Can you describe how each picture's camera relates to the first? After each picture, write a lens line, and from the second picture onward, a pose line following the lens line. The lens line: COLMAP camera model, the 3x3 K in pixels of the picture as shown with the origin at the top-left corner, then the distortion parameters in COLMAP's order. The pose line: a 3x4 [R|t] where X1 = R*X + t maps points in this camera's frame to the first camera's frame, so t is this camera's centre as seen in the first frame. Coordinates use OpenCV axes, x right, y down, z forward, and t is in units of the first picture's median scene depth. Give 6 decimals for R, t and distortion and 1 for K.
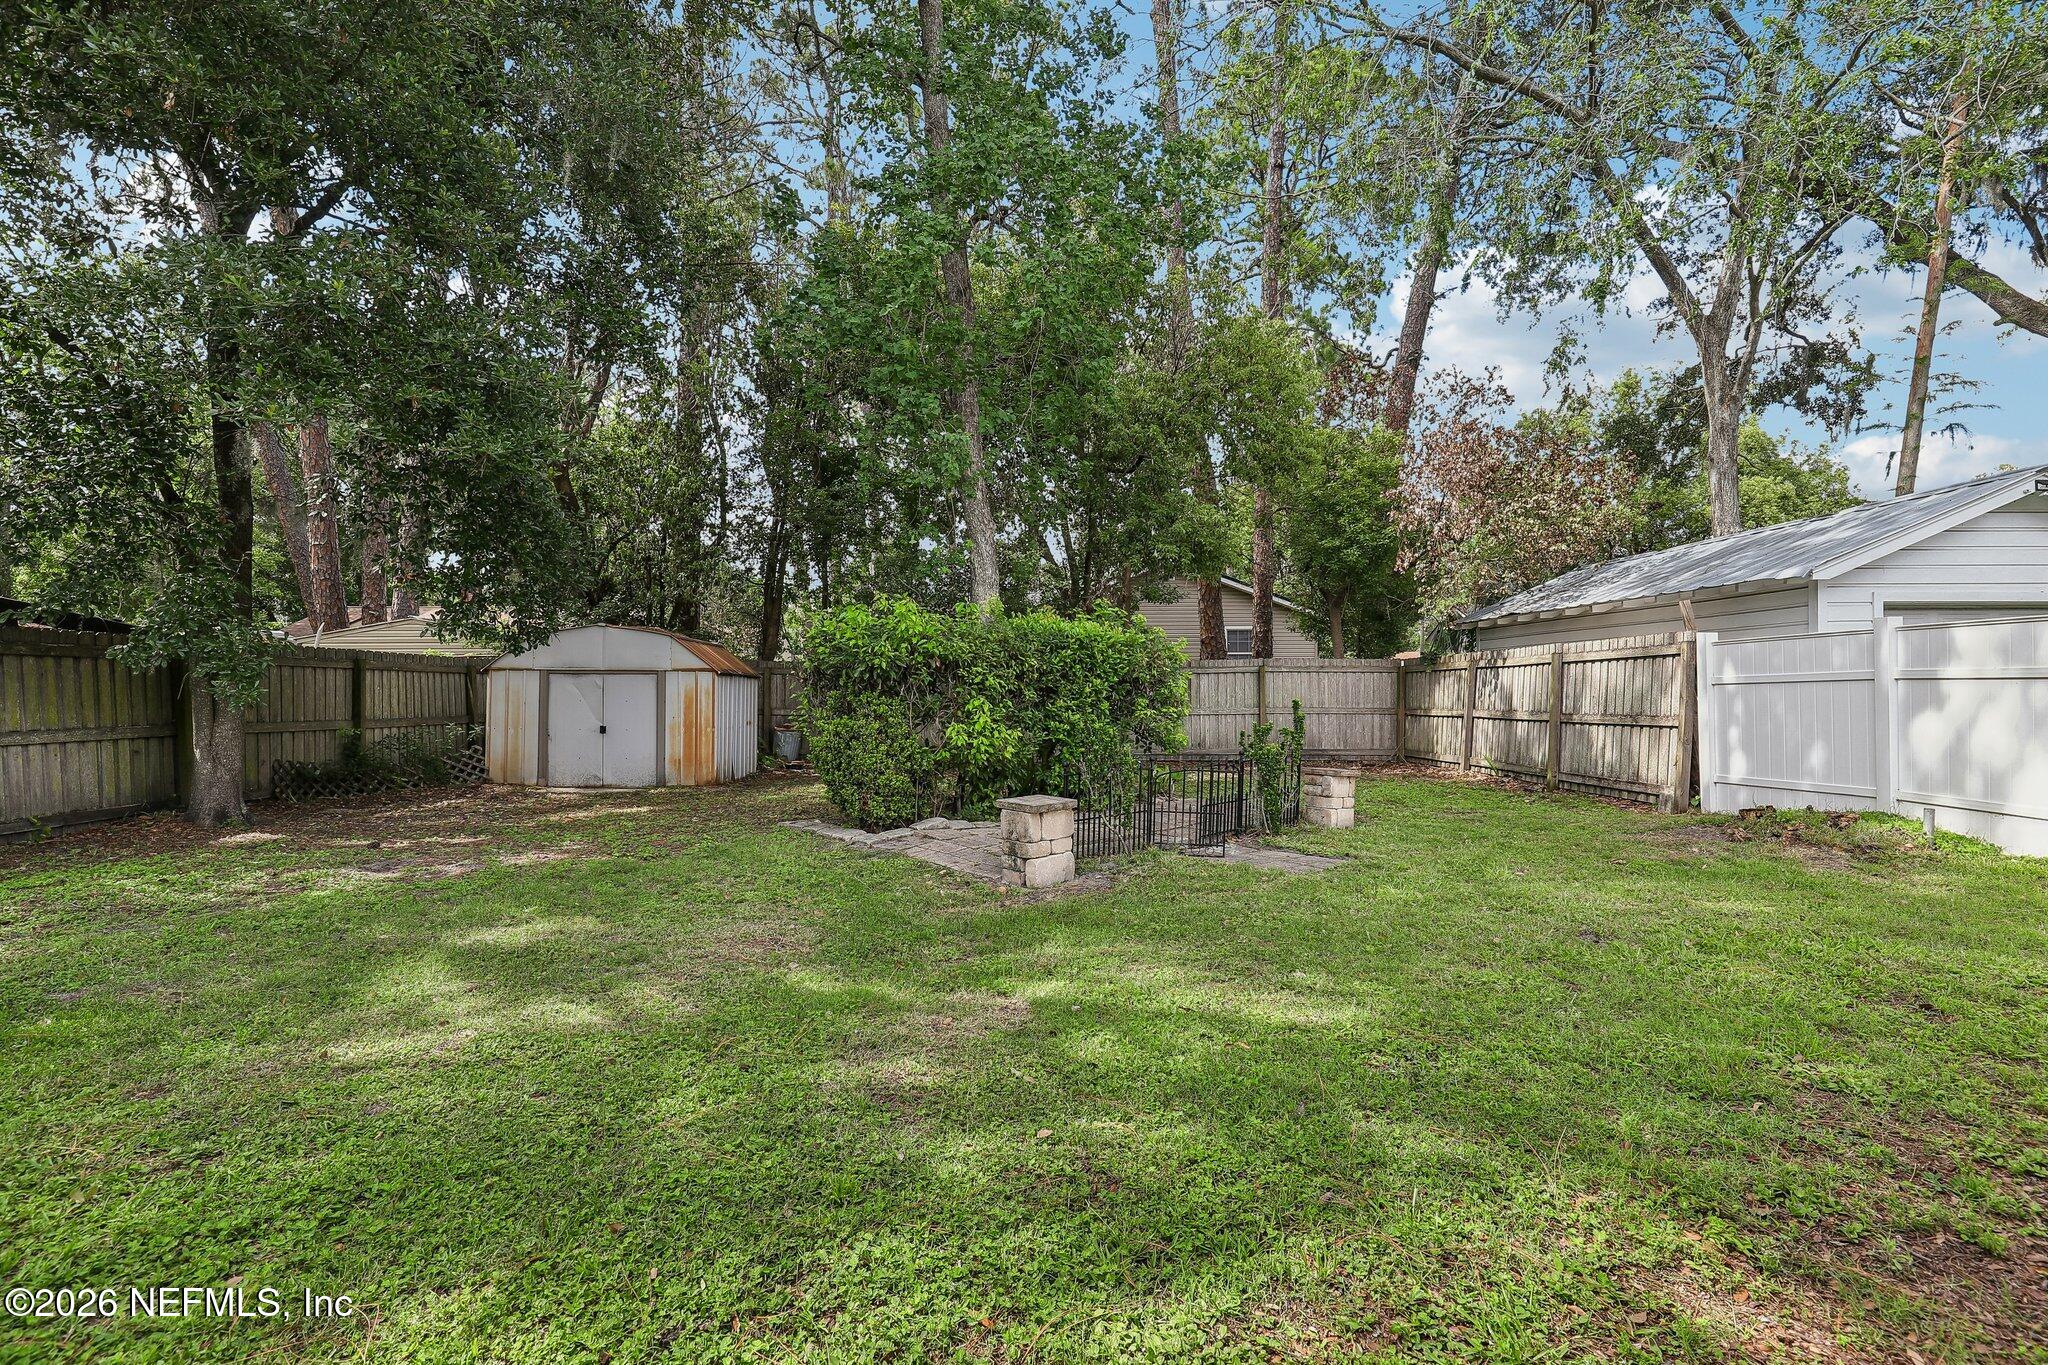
lens RADIAL K [[931.8, 0, 1031.1], [0, 931.8, 681.7], [0, 0, 1]] dist [-0.002117, -0.000476]
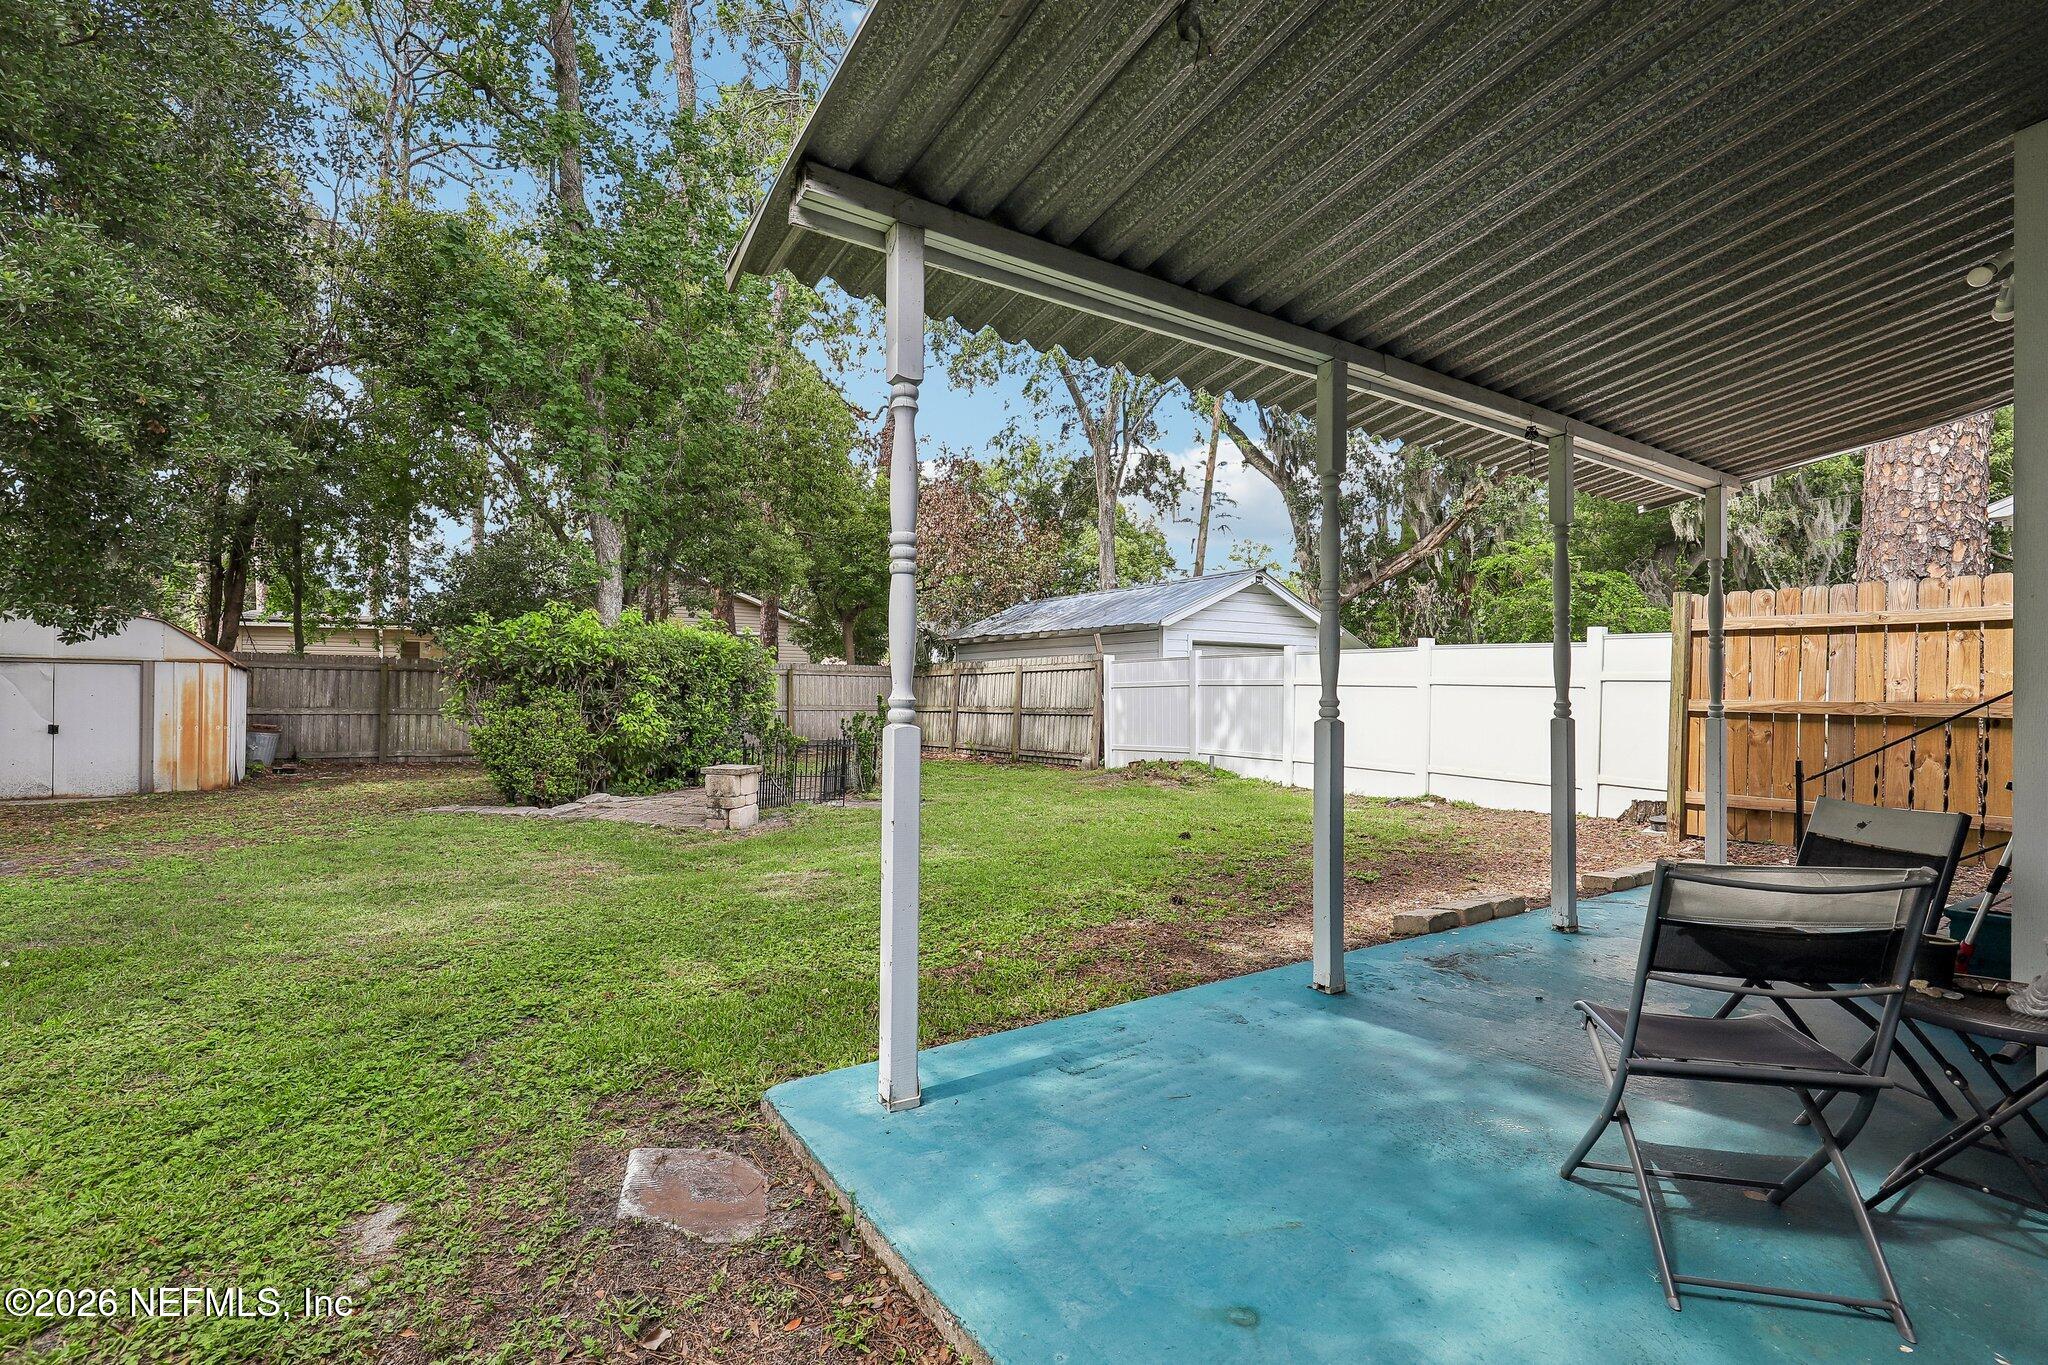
lens RADIAL K [[931.8, 0, 1031.1], [0, 931.8, 681.7], [0, 0, 1]] dist [-0.002117, -0.000476]
pose [[0.835233, 0.013831, 0.549722, -0.240568], [-0.012104, 0.999904, -0.006767, 0.004534], [-0.549763, -0.001002, 0.835320, -0.236692]]
